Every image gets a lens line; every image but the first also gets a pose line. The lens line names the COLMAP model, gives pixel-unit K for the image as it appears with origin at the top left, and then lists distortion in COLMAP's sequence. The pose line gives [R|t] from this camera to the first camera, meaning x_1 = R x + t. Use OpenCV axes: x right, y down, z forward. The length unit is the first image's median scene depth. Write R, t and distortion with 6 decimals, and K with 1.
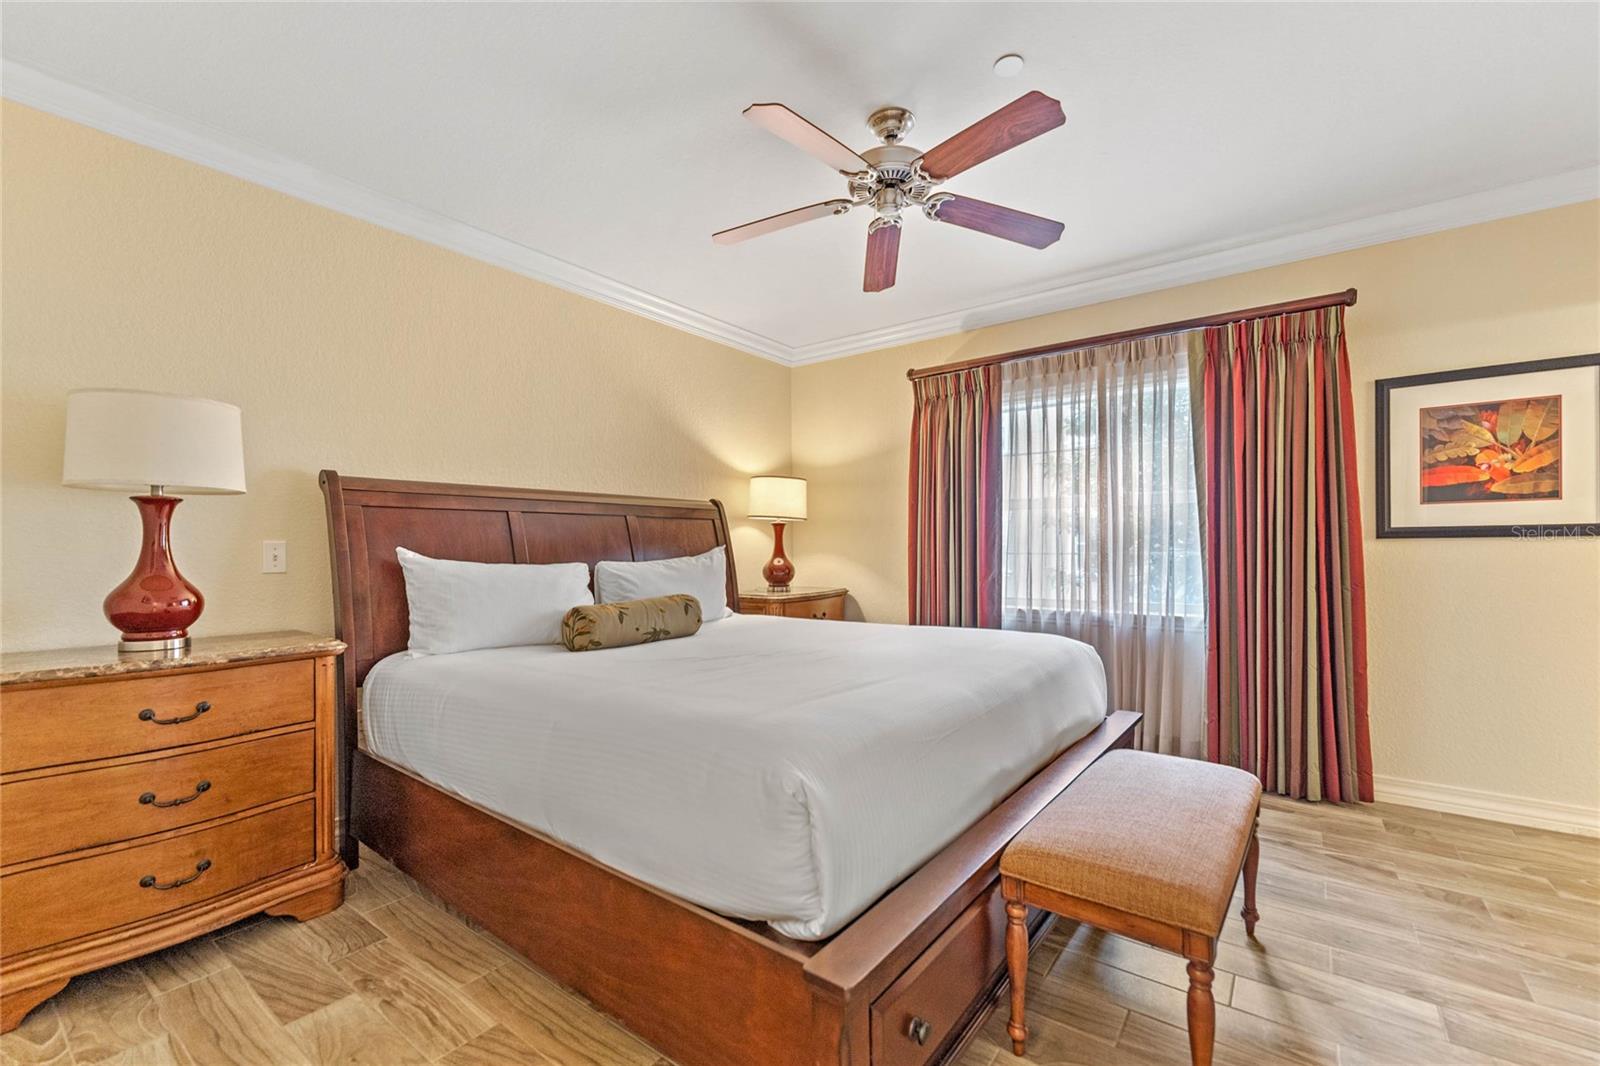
lens RADIAL K [[645.2, 0, 807.8], [0, 645.2, 539.2], [0, 0, 1]] dist [0.000354, 0.000075]
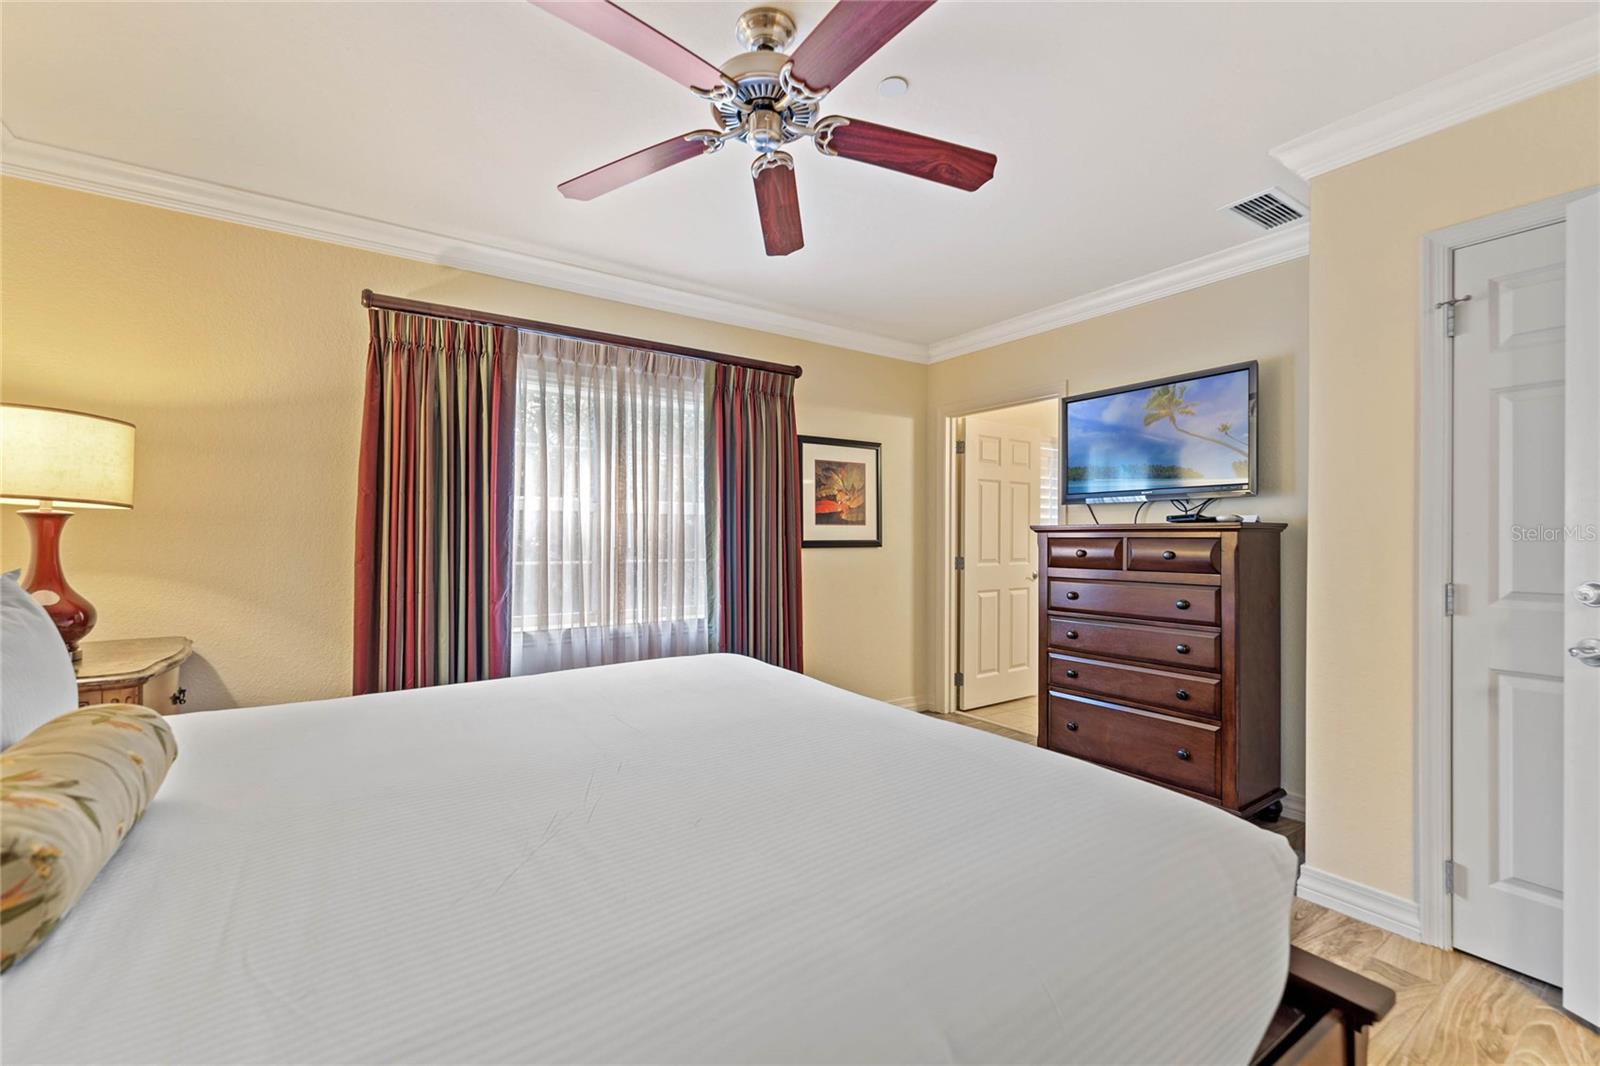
lens RADIAL K [[645.2, 0, 807.8], [0, 645.2, 539.2], [0, 0, 1]] dist [0.000354, 0.000075]
pose [[0.361576, 0.002378, 0.932340, -0.393082], [-0.019492, 0.999797, 0.005009, -0.026967], [-0.932139, -0.019984, 0.361549, 0.451240]]
